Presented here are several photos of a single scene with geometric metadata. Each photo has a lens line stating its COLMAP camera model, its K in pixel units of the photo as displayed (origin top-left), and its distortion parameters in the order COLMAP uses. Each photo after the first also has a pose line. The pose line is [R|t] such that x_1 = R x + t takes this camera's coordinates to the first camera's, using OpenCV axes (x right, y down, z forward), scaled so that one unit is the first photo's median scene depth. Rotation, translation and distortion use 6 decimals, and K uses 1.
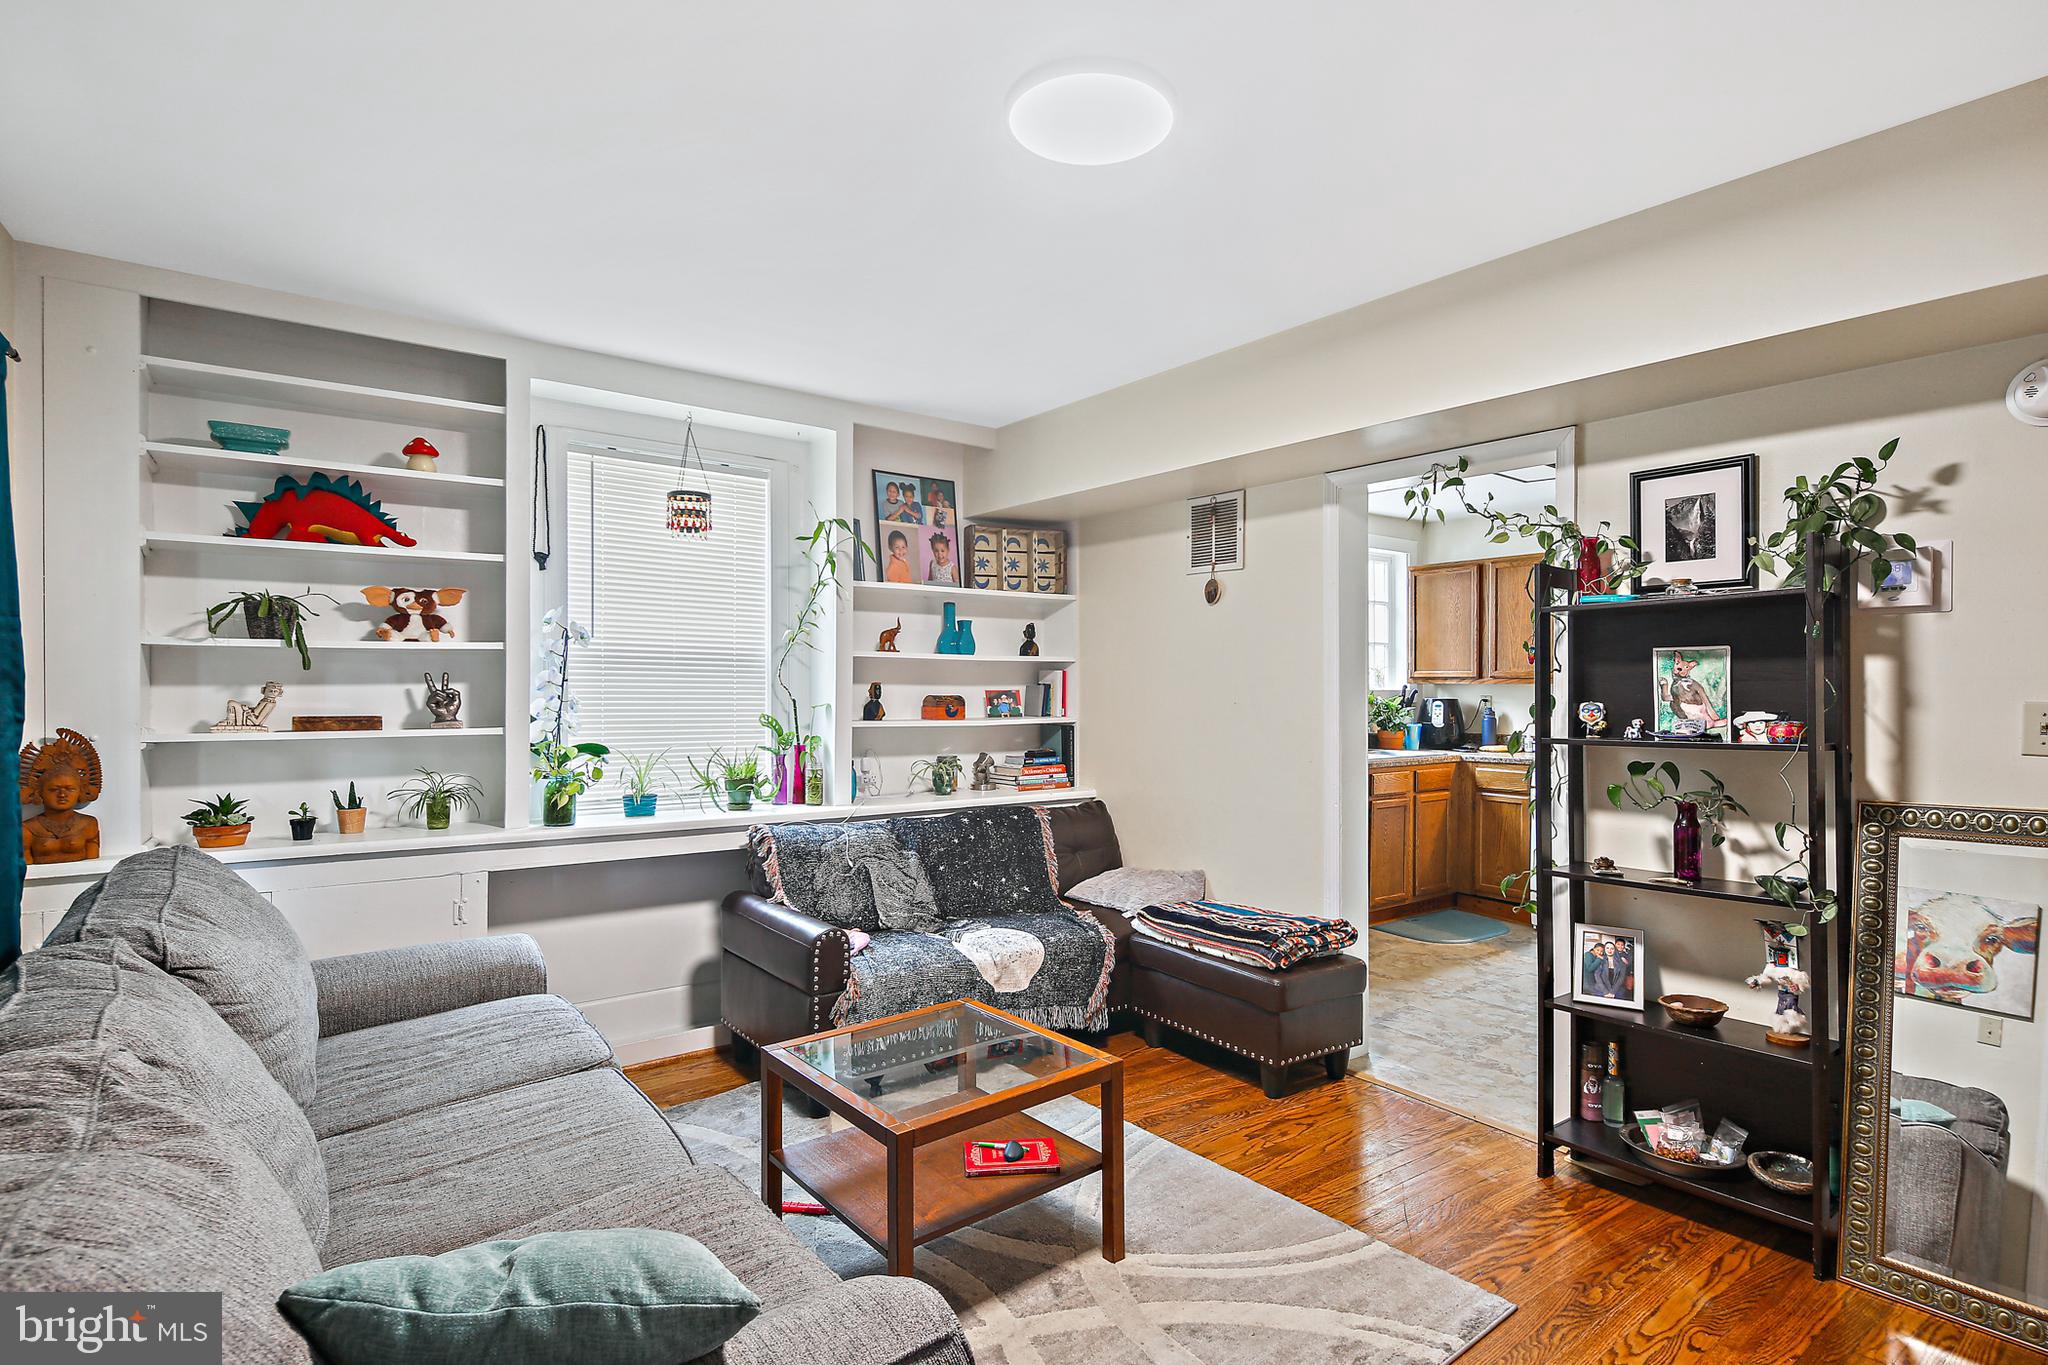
lens RADIAL K [[1014.5, 0, 1014.1], [0, 1014.5, 679.8], [0, 0, 1]] dist [0.002549, -0.001877]
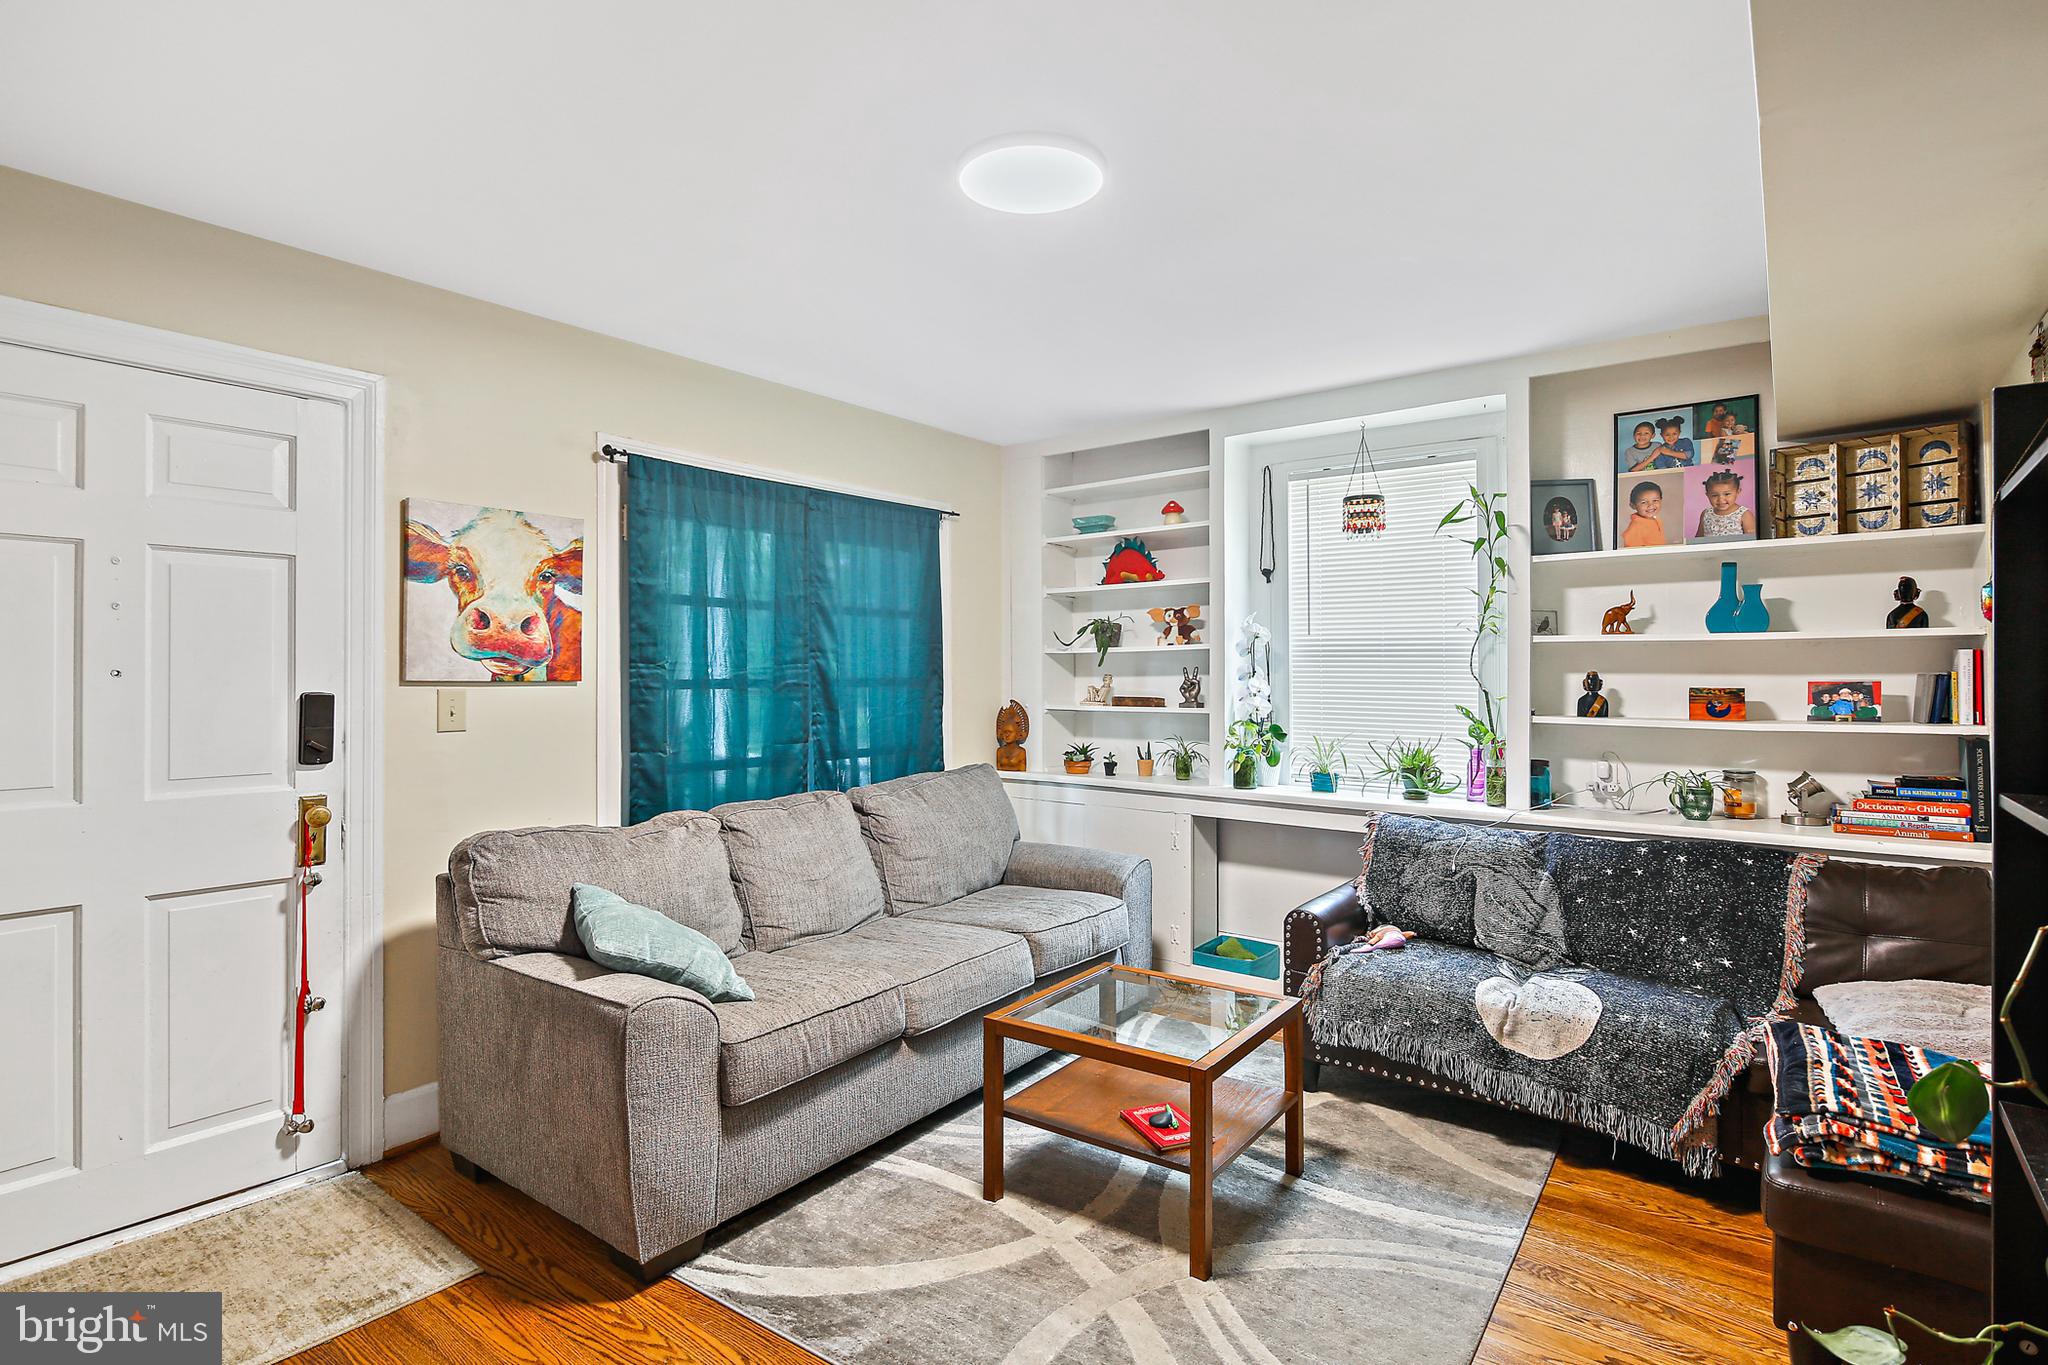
lens RADIAL K [[1017.6, 0, 1020.0], [0, 1017.6, 651.7], [0, 0, 1]] dist [0.009789, -0.009708]
pose [[0.260284, -0.025967, -0.965183, 0.543521], [0.006993, 0.999663, -0.025009, 0.003936], [0.965507, -0.000240, 0.260378, 0.321343]]
